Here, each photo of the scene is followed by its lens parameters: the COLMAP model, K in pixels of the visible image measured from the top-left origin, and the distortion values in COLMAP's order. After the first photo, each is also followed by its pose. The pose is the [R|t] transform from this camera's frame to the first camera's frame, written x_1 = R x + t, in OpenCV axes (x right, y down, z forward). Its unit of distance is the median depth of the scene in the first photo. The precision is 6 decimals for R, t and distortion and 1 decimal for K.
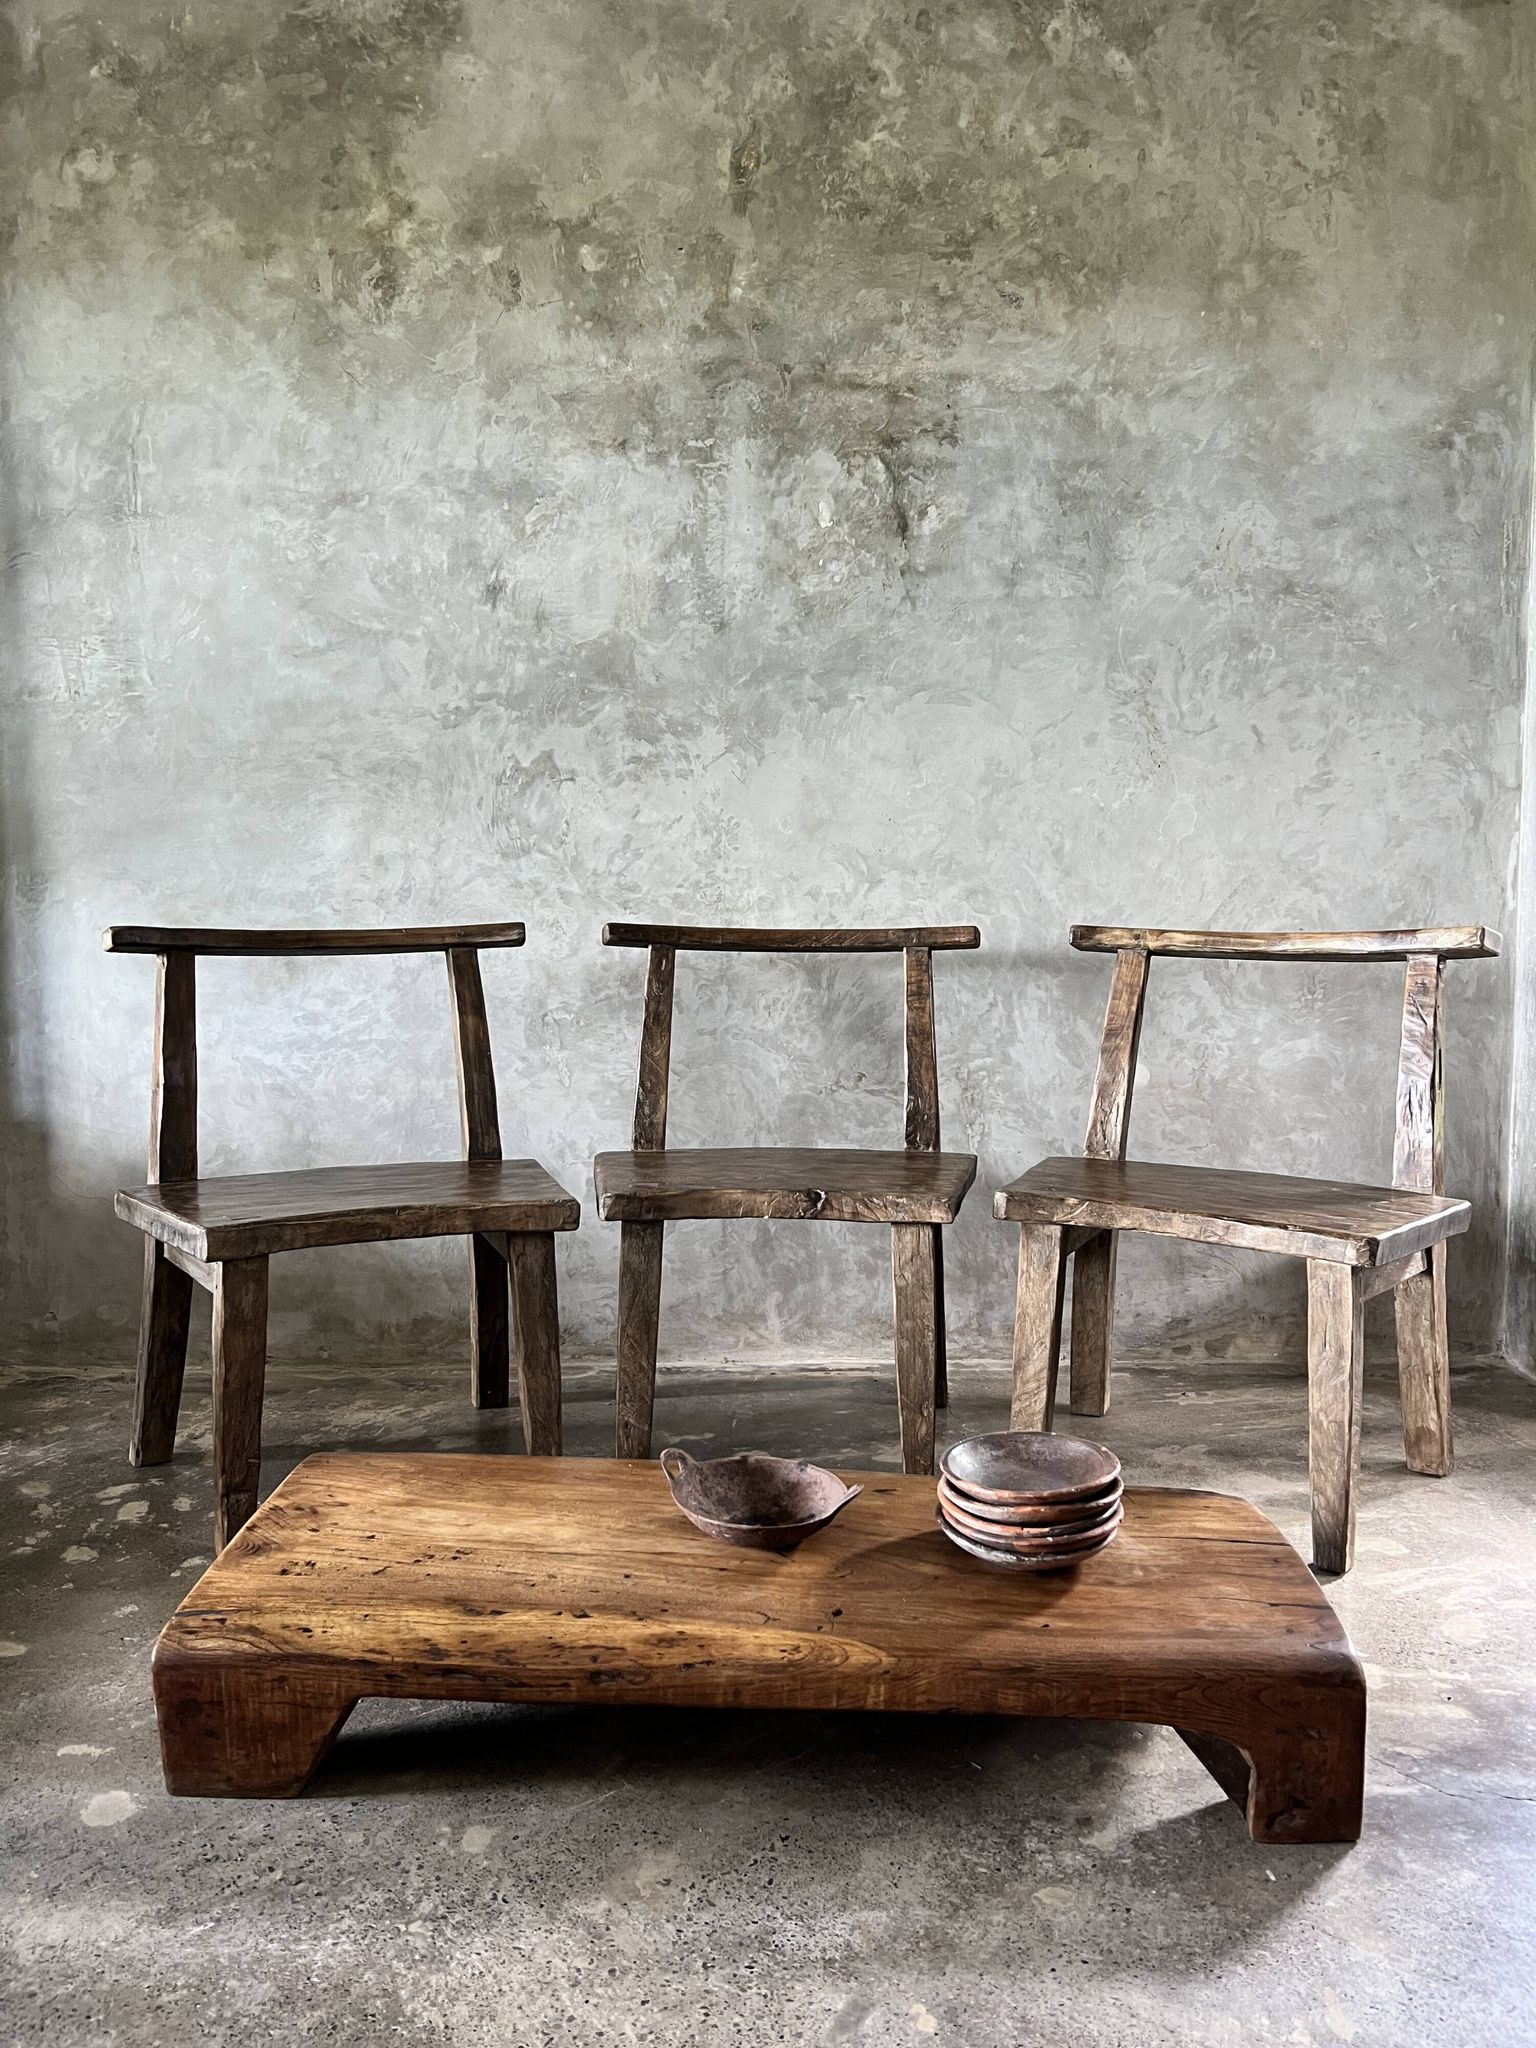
lens RADIAL K [[1562.4, 0, 764.9], [0, 1562.4, 1033.1], [0, 0, 1]] dist [0.034015, -0.042753]
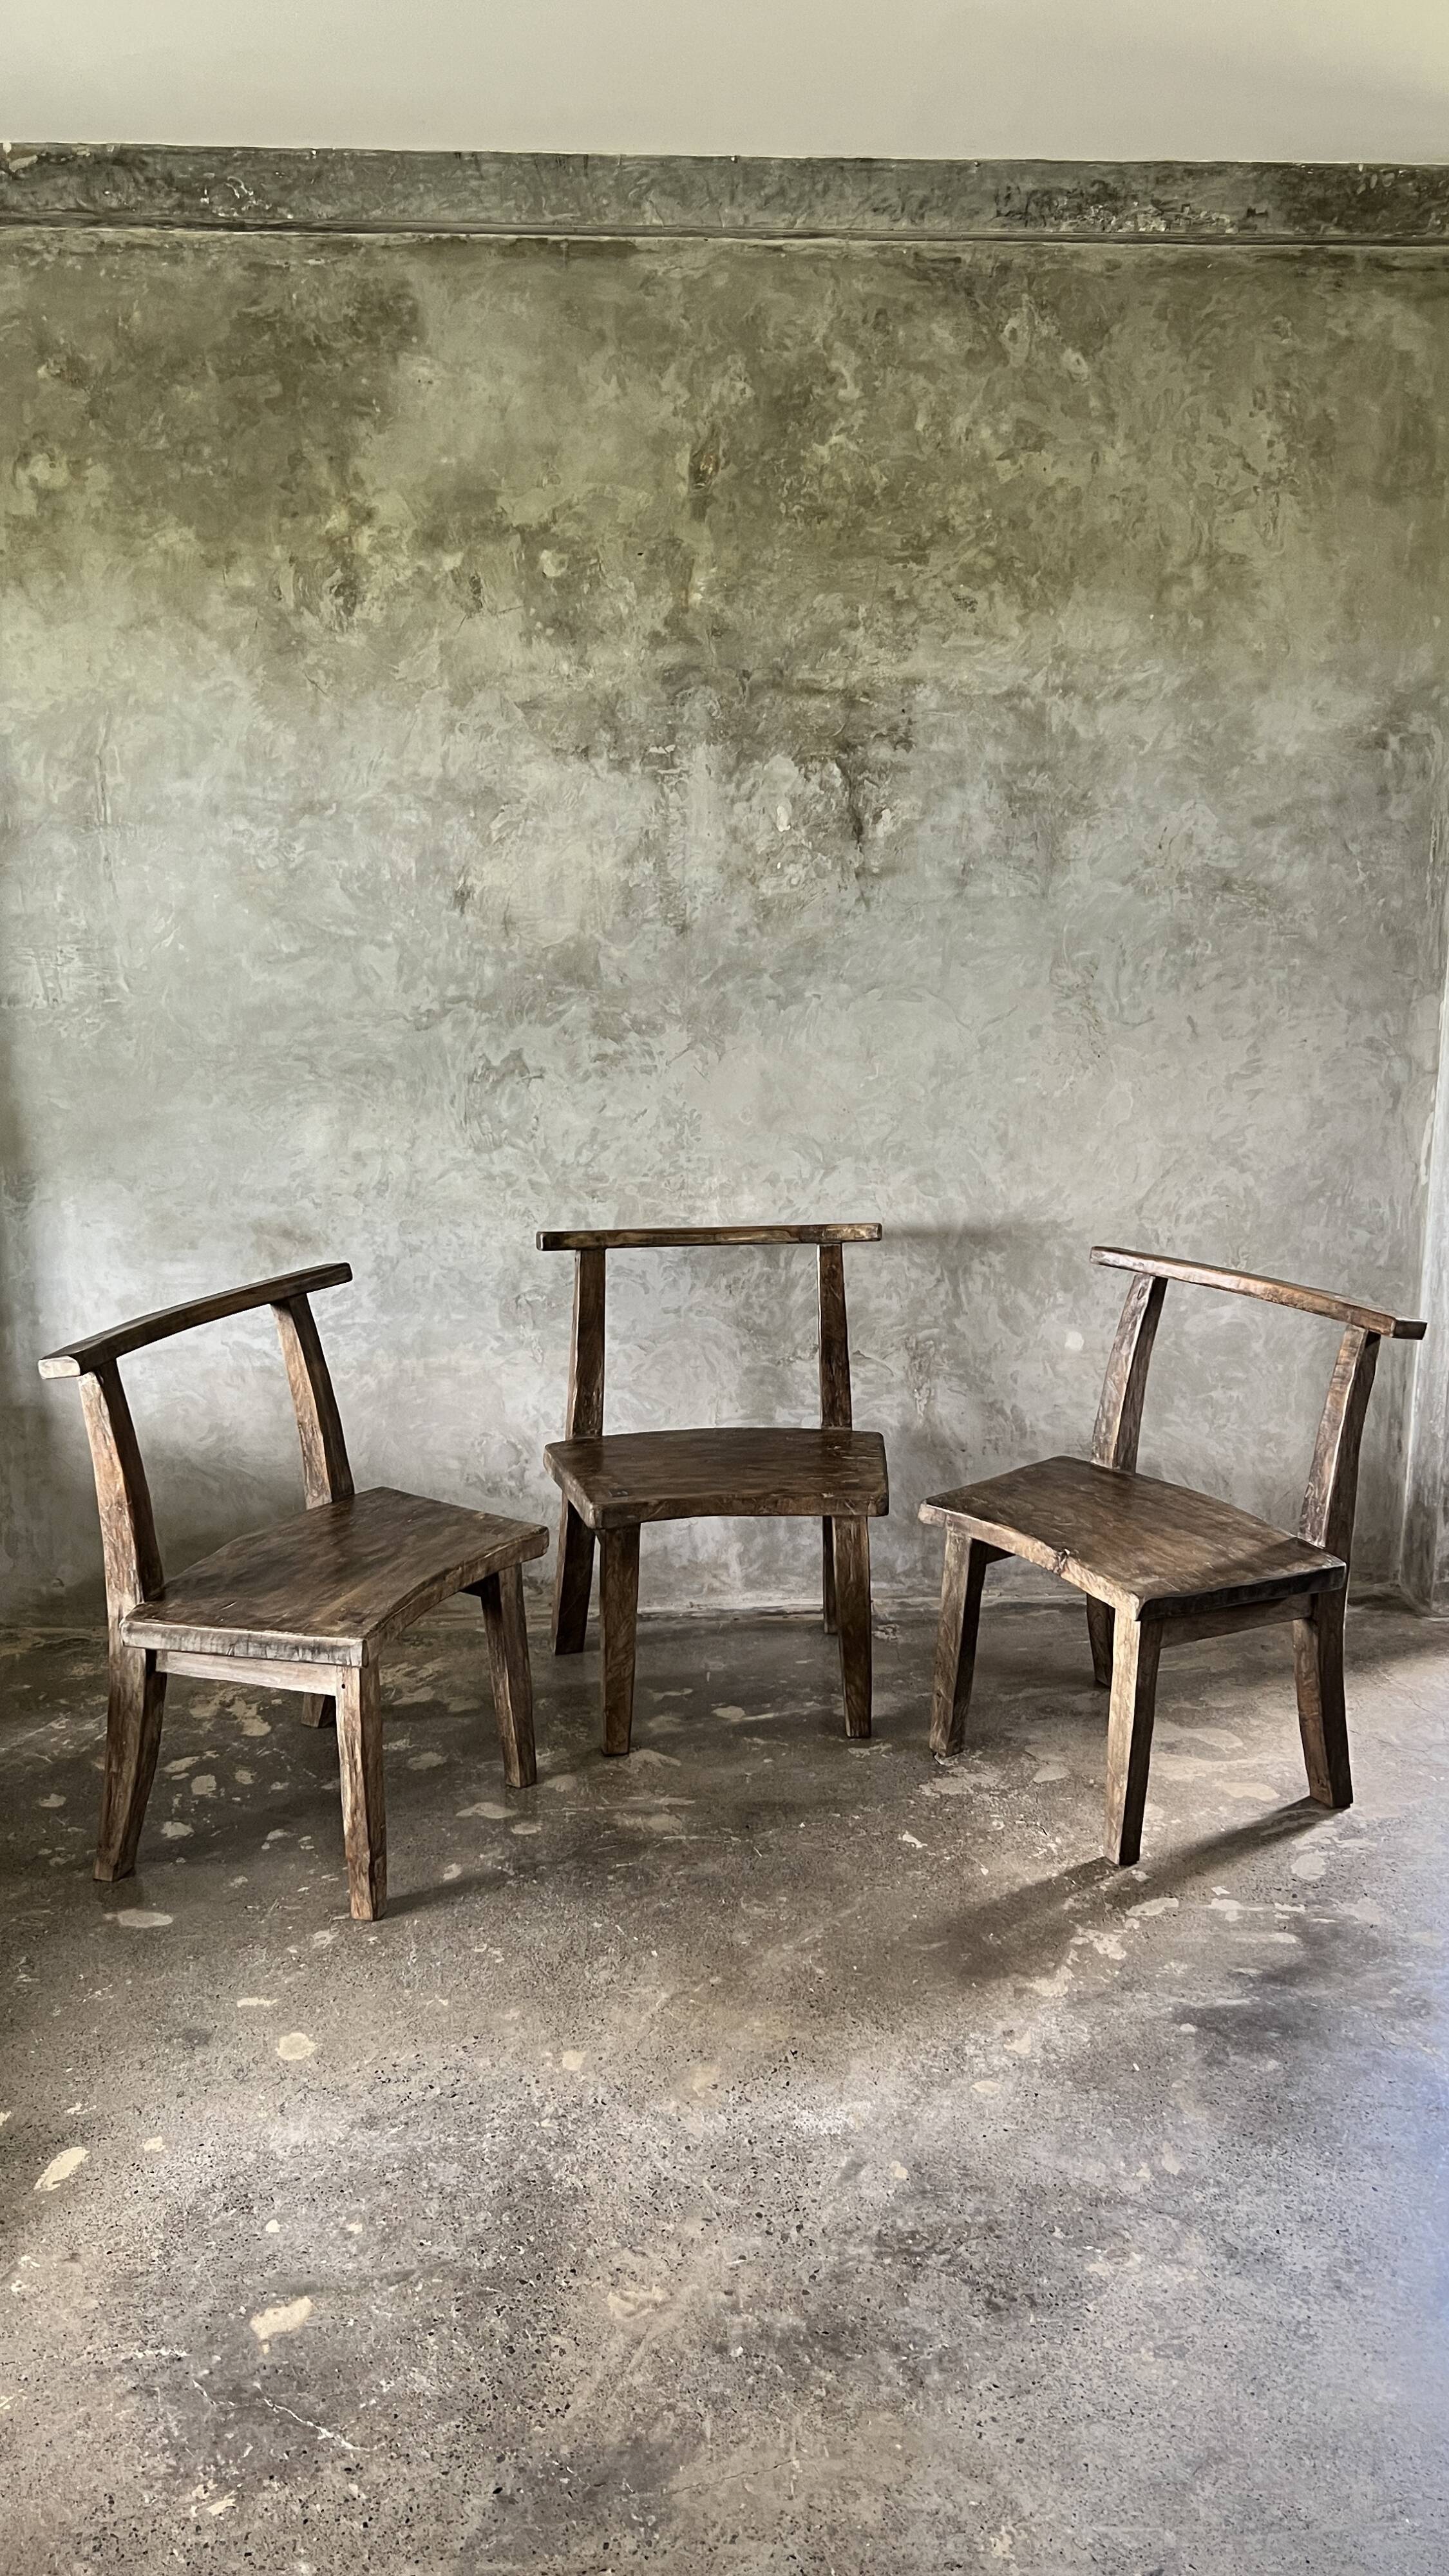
lens RADIAL K [[1968.1, 0, 738.2], [0, 1968.1, 1314.7], [0, 0, 1]] dist [0.043844, -0.056470]
pose [[0.998626, -0.014629, 0.050320, -0.060794], [0.006325, 0.986873, 0.161372, -0.218530], [-0.052020, -0.160832, 0.985610, -0.326203]]
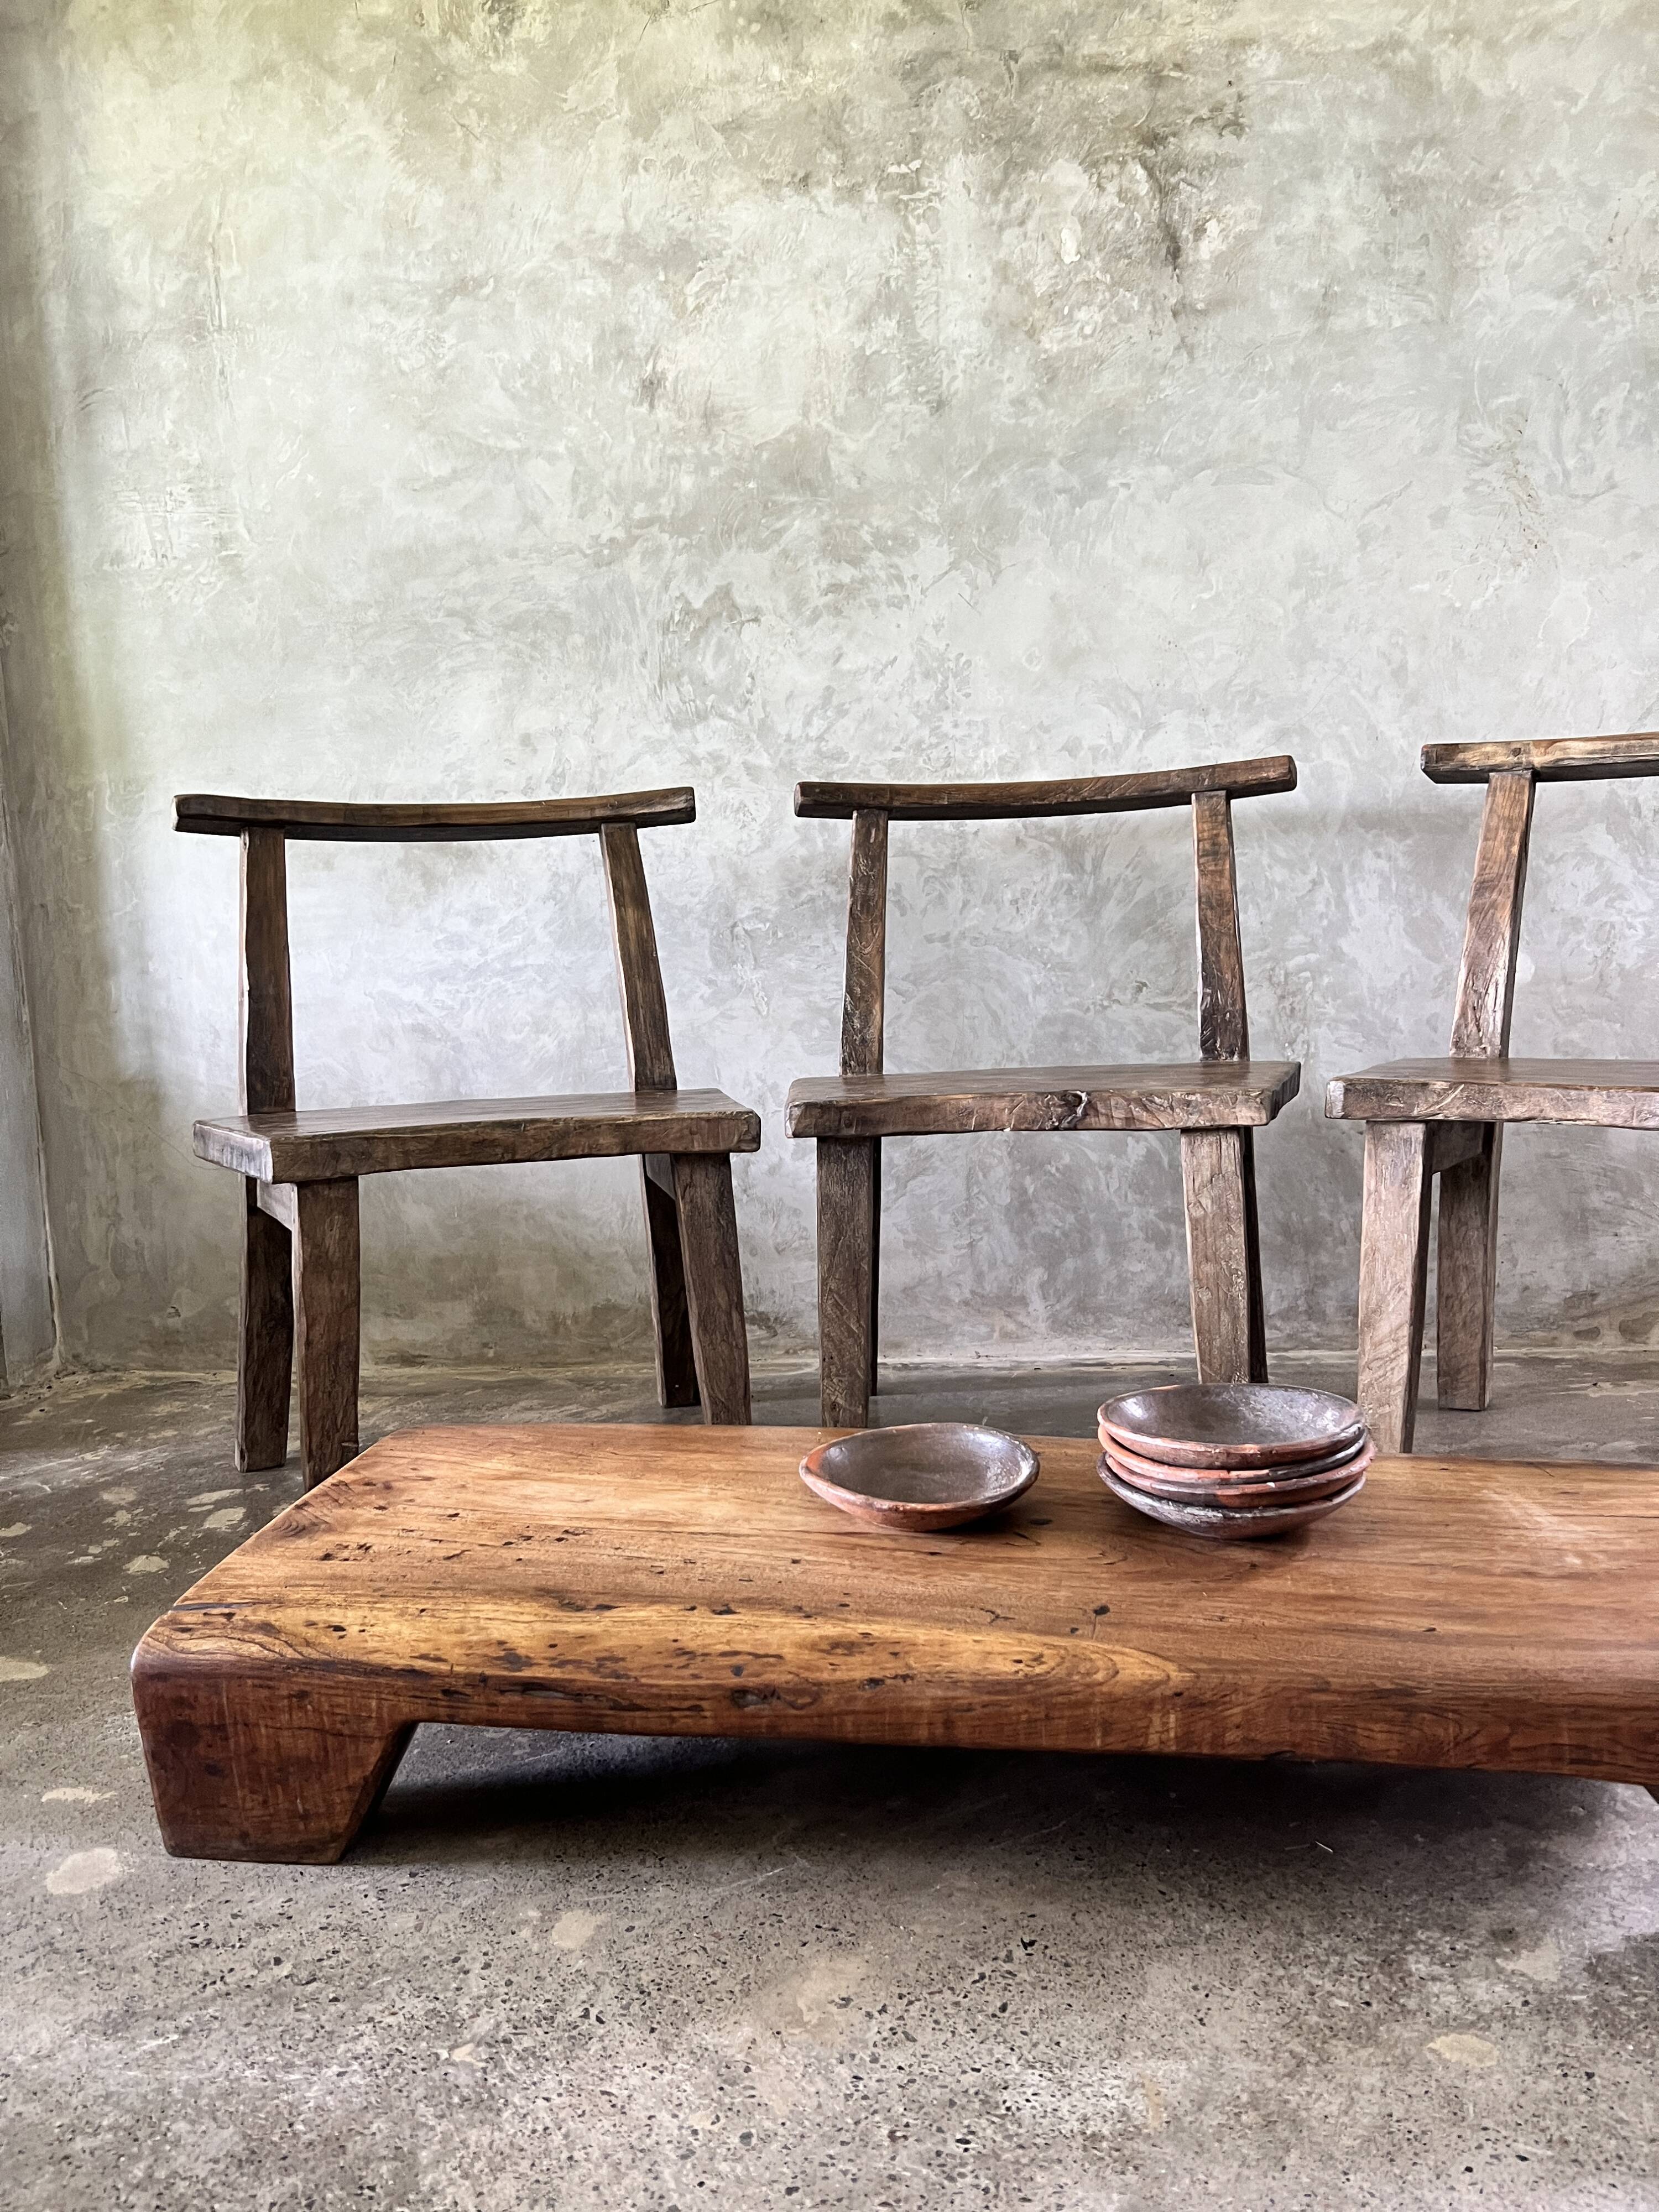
lens RADIAL K [[1687.5, 0, 821.4], [0, 1687.5, 1130.1], [0, 0, 1]] dist [0.034015, -0.042753]
pose [[0.989911, -0.032340, -0.137951, 0.018795], [0.034839, 0.999269, 0.015743, 0.083249], [0.137341, -0.020390, 0.990314, 0.153733]]
